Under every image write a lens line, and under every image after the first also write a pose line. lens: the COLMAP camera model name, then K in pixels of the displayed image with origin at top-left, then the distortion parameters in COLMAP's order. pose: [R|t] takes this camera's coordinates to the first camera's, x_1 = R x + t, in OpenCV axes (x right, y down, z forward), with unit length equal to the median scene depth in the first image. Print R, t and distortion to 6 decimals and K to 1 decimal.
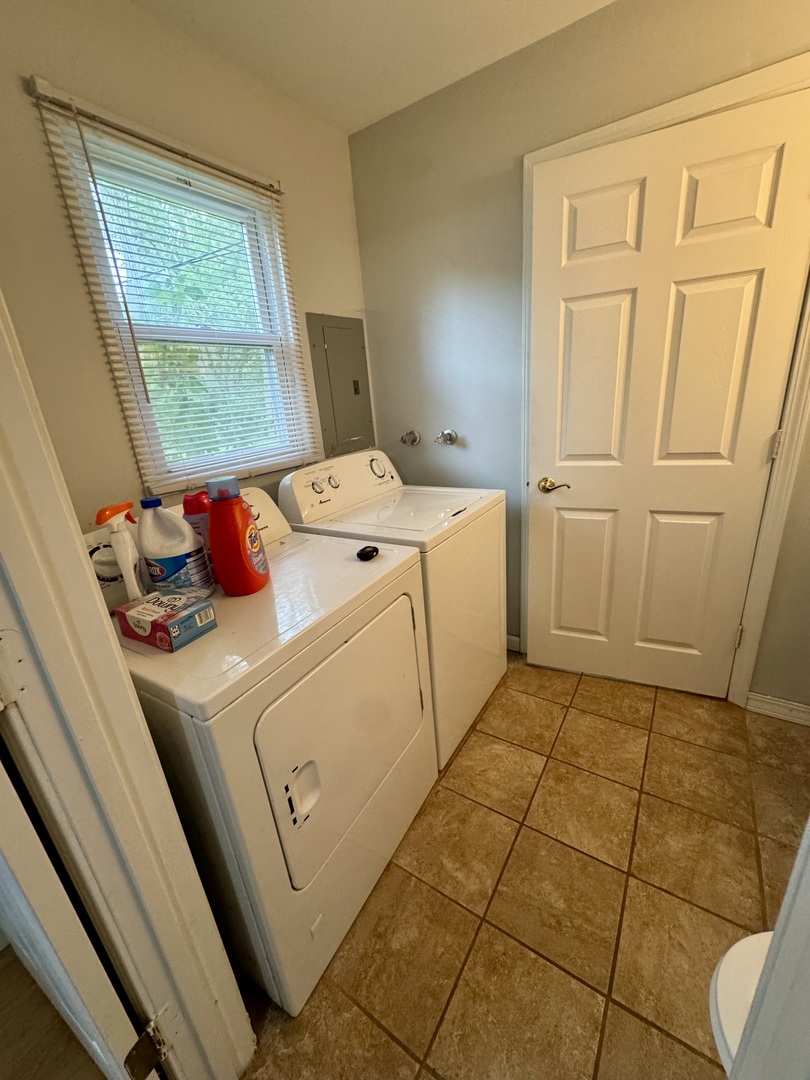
lens RADIAL K [[432.5, 0, 405.1], [0, 432.5, 538.8], [0, 0, 1]] dist [-0.003278, 0.000222]
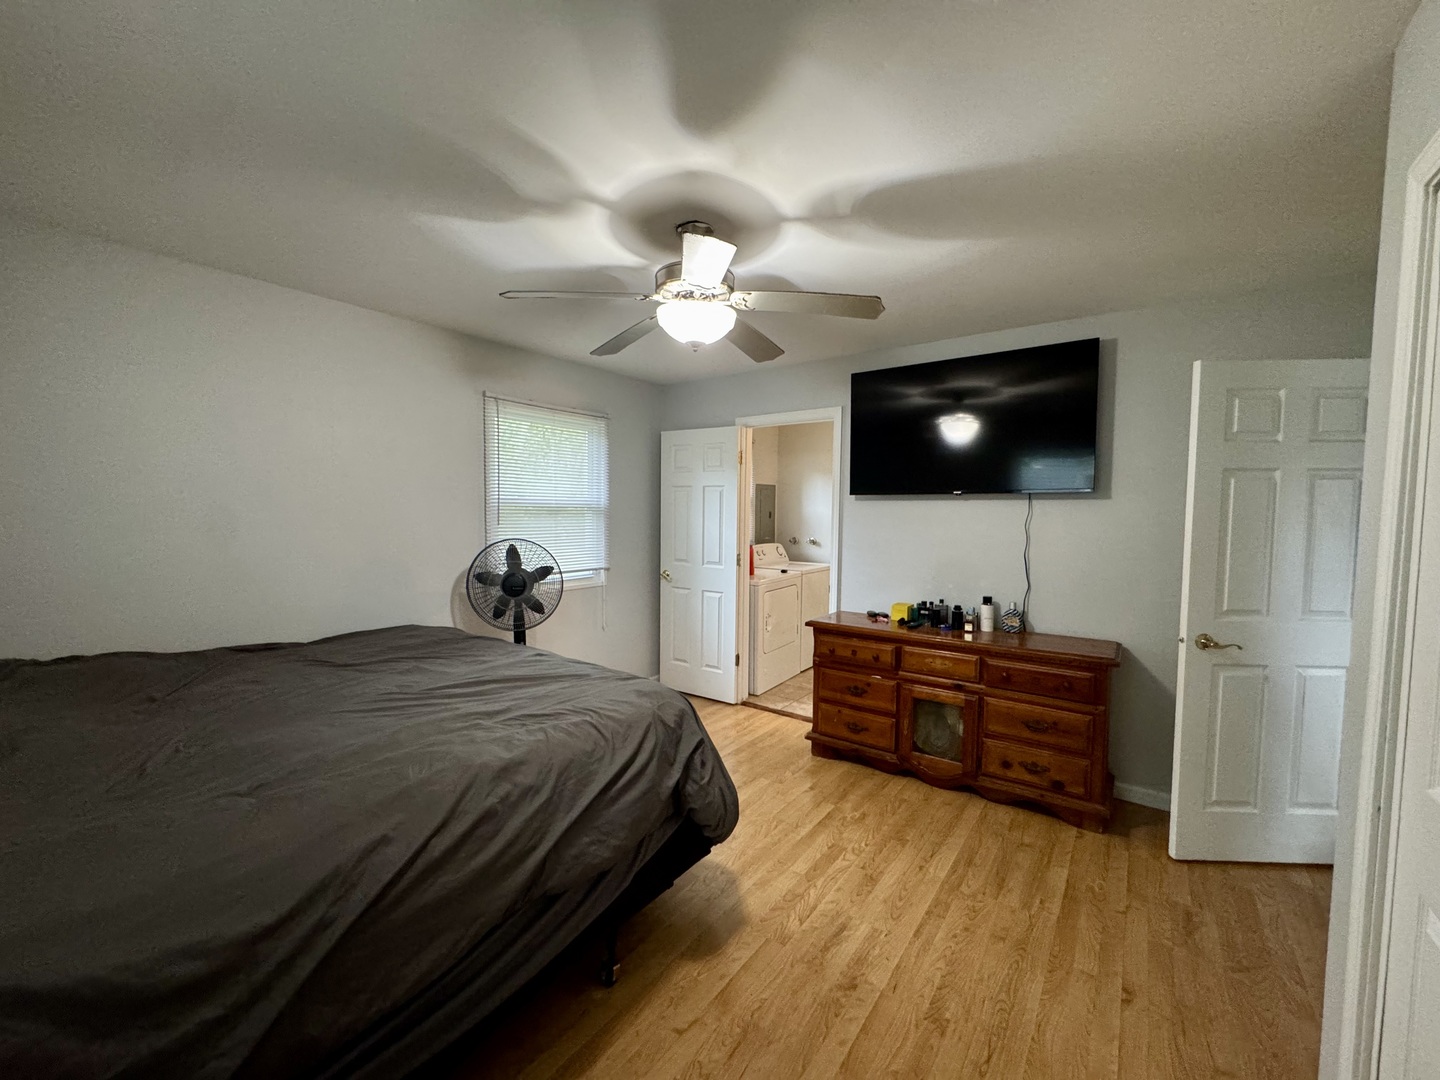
lens RADIAL K [[576.7, 0, 720.0], [0, 576.7, 540.0], [0, 0, 1]] dist [-0.003278, 0.000222]
pose [[0.994574, 0.088772, -0.054233, -0.257232], [-0.100058, 0.958981, -0.265224, 0.722927], [0.028464, 0.269211, 0.962660, -2.258900]]
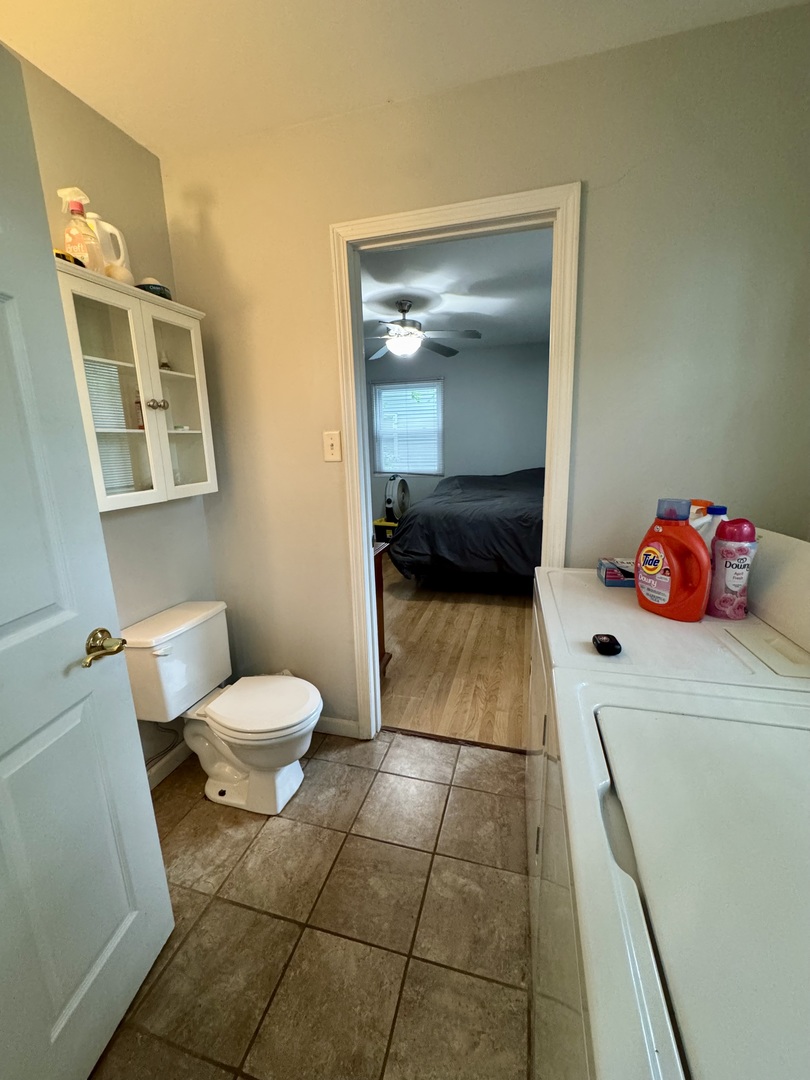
lens RADIAL K [[432.5, 0, 405.1], [0, 432.5, 538.8], [0, 0, 1]] dist [-0.003278, 0.000222]
pose [[-0.949393, 0.162367, -0.268869, 0.320304], [-0.005205, 0.847770, 0.530338, -0.397353], [0.314049, 0.504899, -0.804022, 1.087419]]
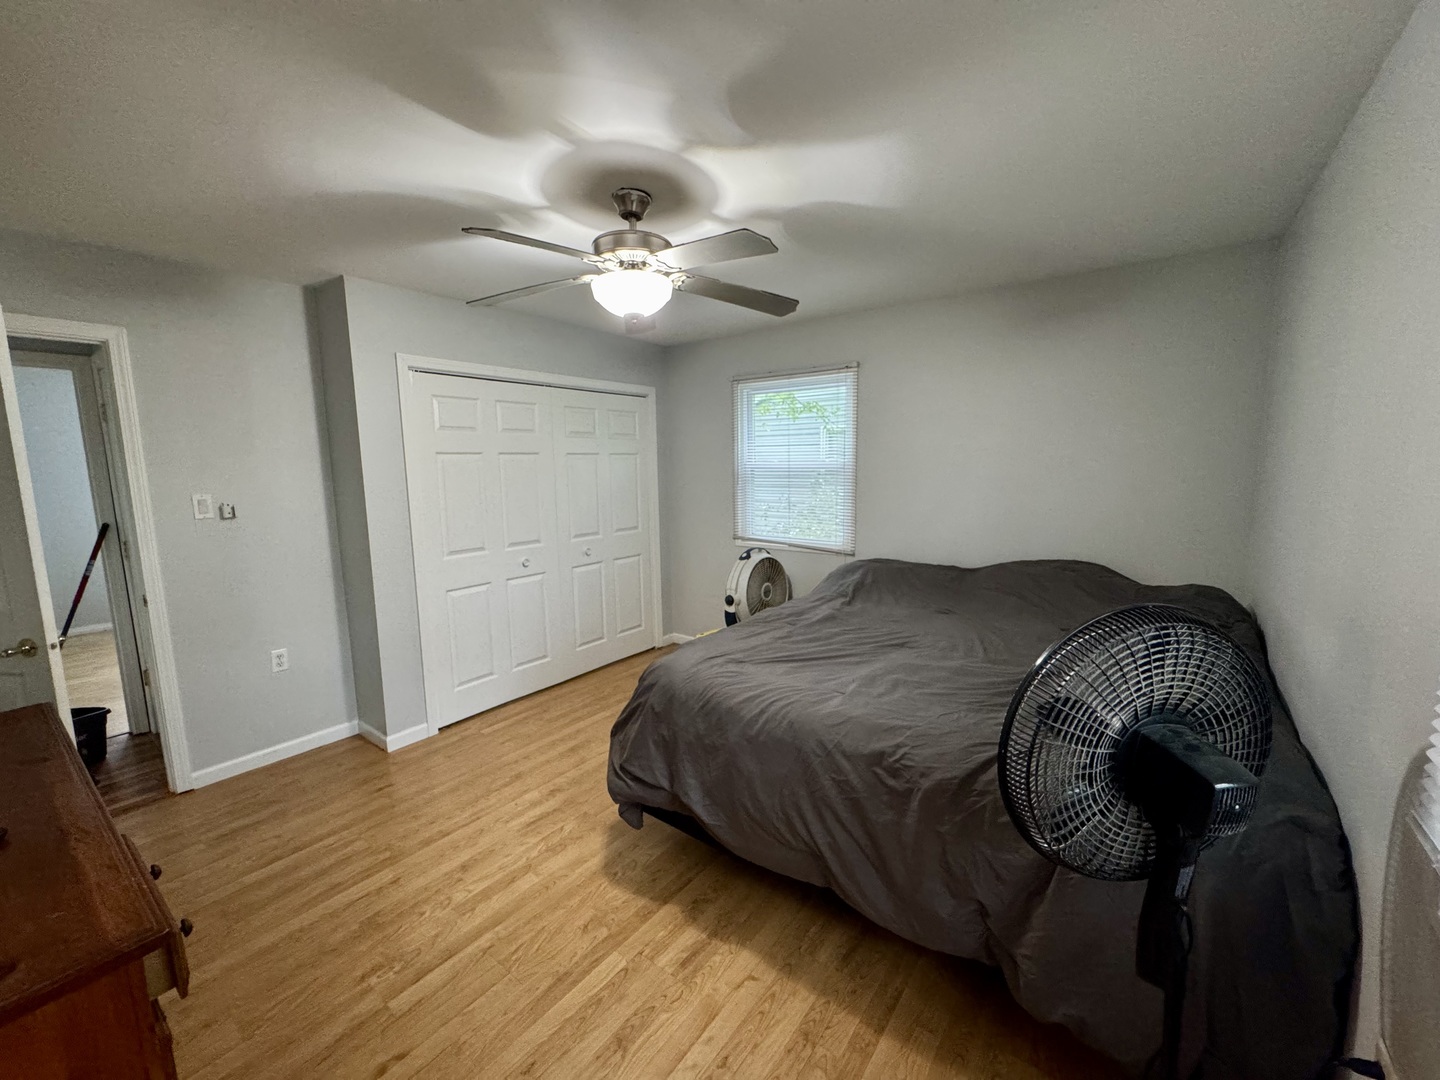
lens RADIAL K [[576.7, 0, 720.0], [0, 576.7, 540.0], [0, 0, 1]] dist [-0.003278, 0.000222]
pose [[-0.993479, 0.080199, 0.081038, -0.670383], [0.108110, 0.888396, 0.446167, -0.129706], [-0.036212, 0.452018, -0.891273, 0.181431]]
